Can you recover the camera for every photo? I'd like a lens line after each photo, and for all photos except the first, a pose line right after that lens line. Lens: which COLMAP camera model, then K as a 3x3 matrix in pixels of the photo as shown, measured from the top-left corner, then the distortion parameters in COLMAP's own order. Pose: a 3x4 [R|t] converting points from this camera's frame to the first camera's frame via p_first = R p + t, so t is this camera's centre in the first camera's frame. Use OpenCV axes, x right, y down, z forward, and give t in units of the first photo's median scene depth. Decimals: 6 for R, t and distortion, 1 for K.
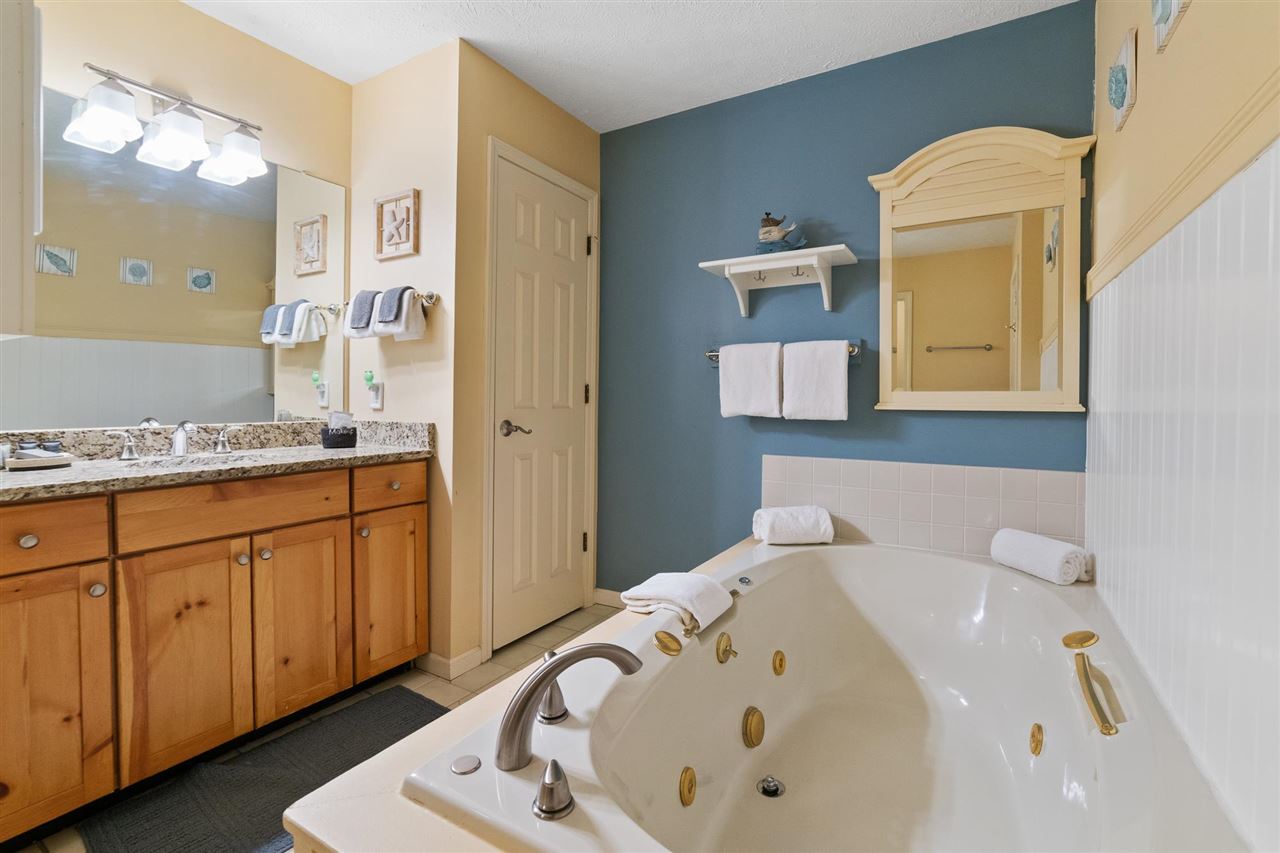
lens RADIAL K [[563.8, 0, 646.1], [0, 563.8, 398.2], [0, 0, 1]] dist [-0.001321, 0.000033]
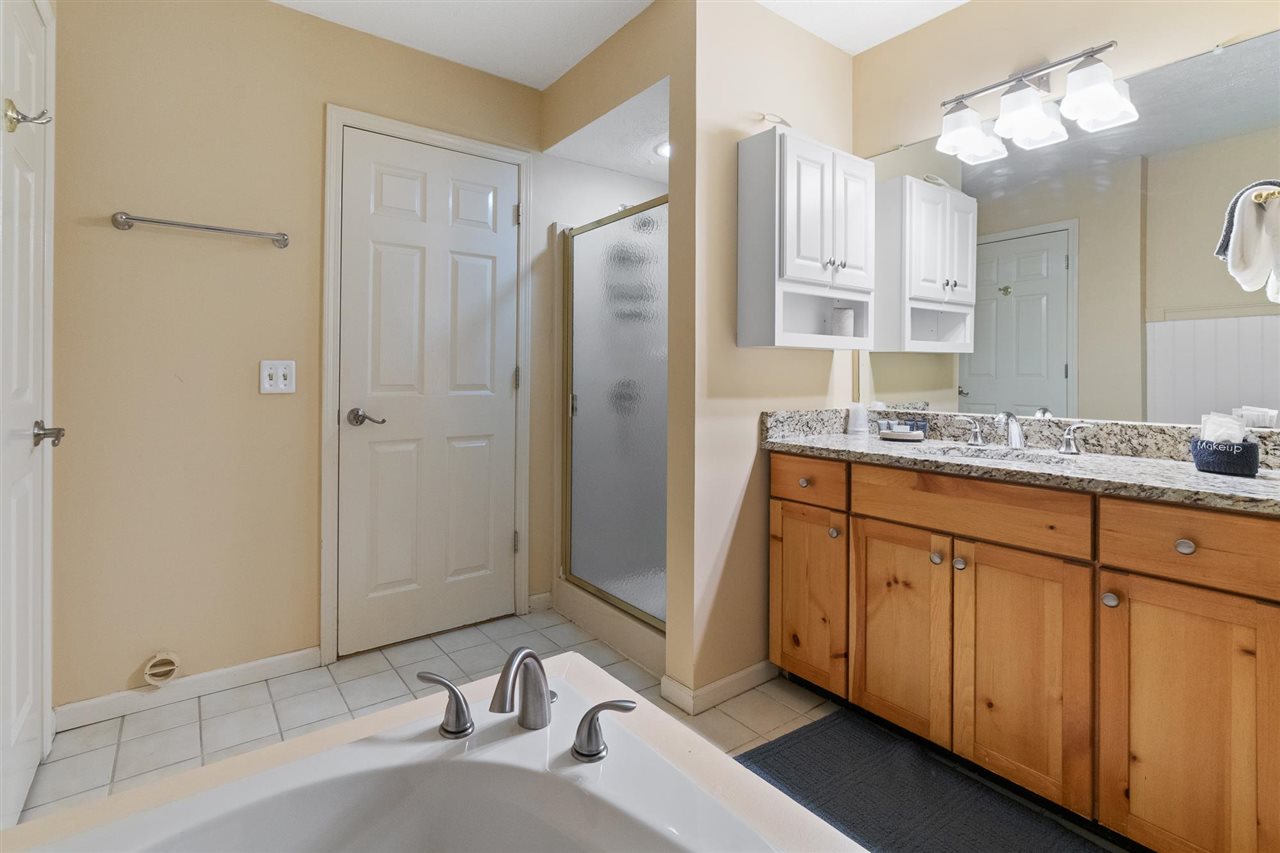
lens RADIAL K [[623.9, 0, 621.7], [0, 623.9, 362.0], [0, 0, 1]] dist [-0.001594, -0.000689]
pose [[-0.389806, -0.022883, -0.920613, 0.447088], [-0.008449, 0.999738, -0.021272, -0.017457], [0.920858, -0.000514, -0.389897, 0.875170]]
